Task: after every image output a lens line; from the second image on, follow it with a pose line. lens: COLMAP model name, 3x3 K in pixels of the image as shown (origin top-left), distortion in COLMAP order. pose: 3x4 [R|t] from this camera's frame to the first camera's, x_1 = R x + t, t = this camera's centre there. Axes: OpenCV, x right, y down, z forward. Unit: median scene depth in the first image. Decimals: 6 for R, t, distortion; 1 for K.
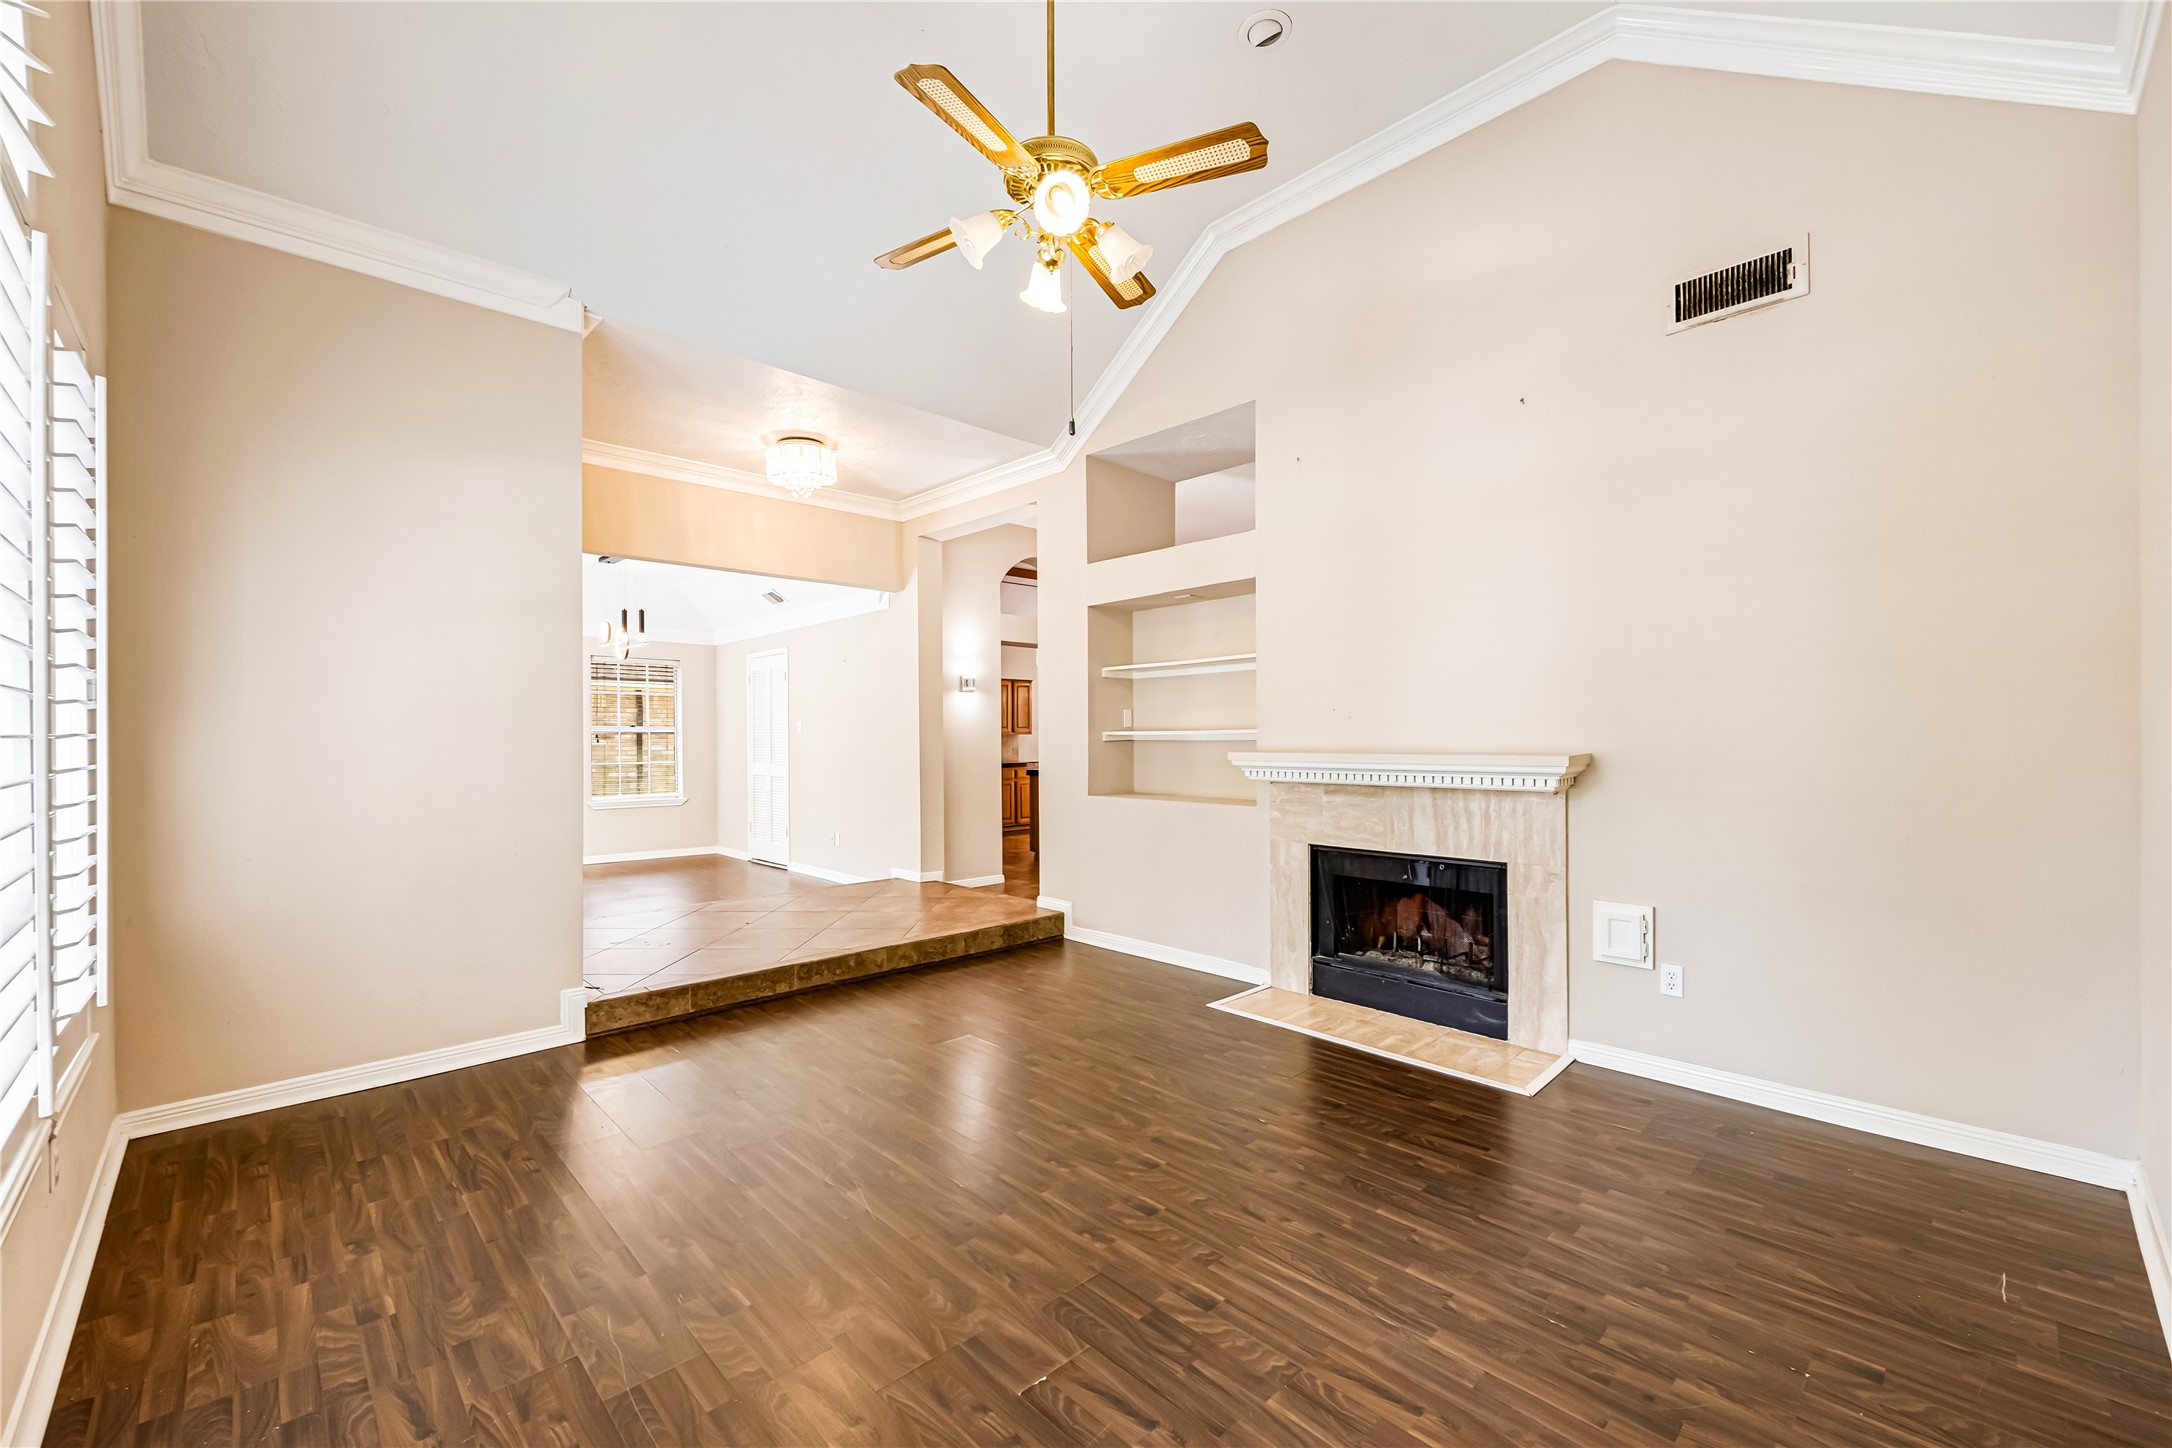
lens RADIAL K [[863.0, 0, 1079.9], [0, 863.0, 725.7], [0, 0, 1]] dist [-0.011148, 0.000778]
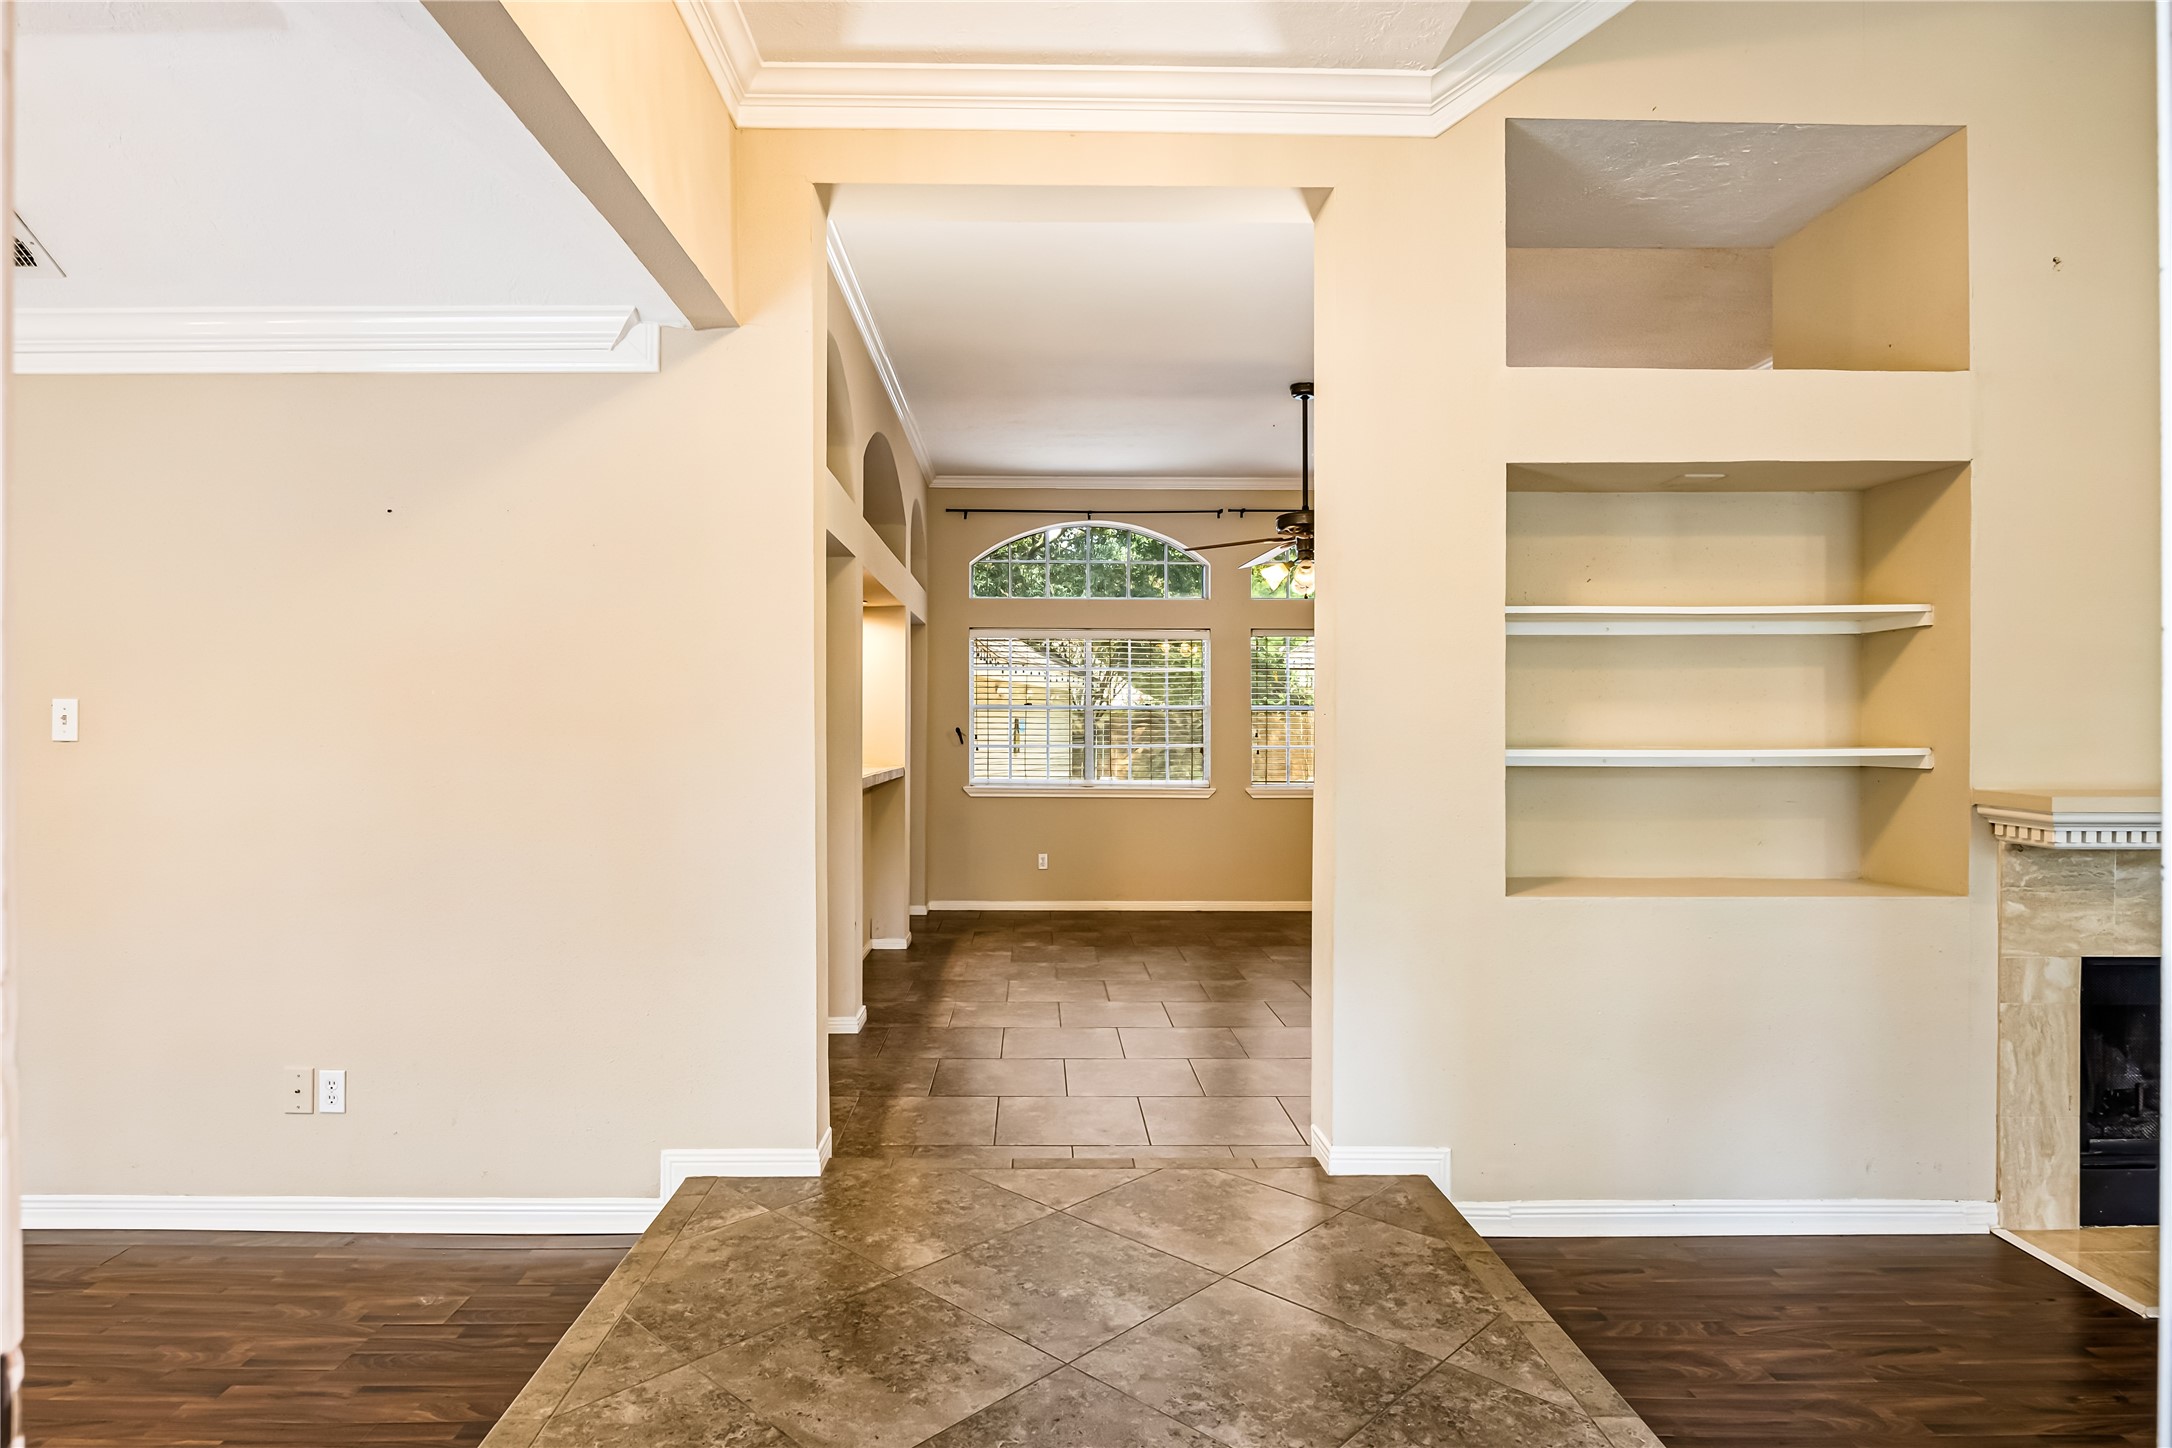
lens RADIAL K [[1188.9, 0, 1033.8], [0, 1188.9, 729.3], [0, 0, 1]] dist [-0.002701, 0.000322]
pose [[0.672949, 0.025826, 0.739238, -0.750830], [-0.015093, 0.999662, -0.021185, 0.015265], [-0.739535, 0.003099, 0.673111, 0.965461]]
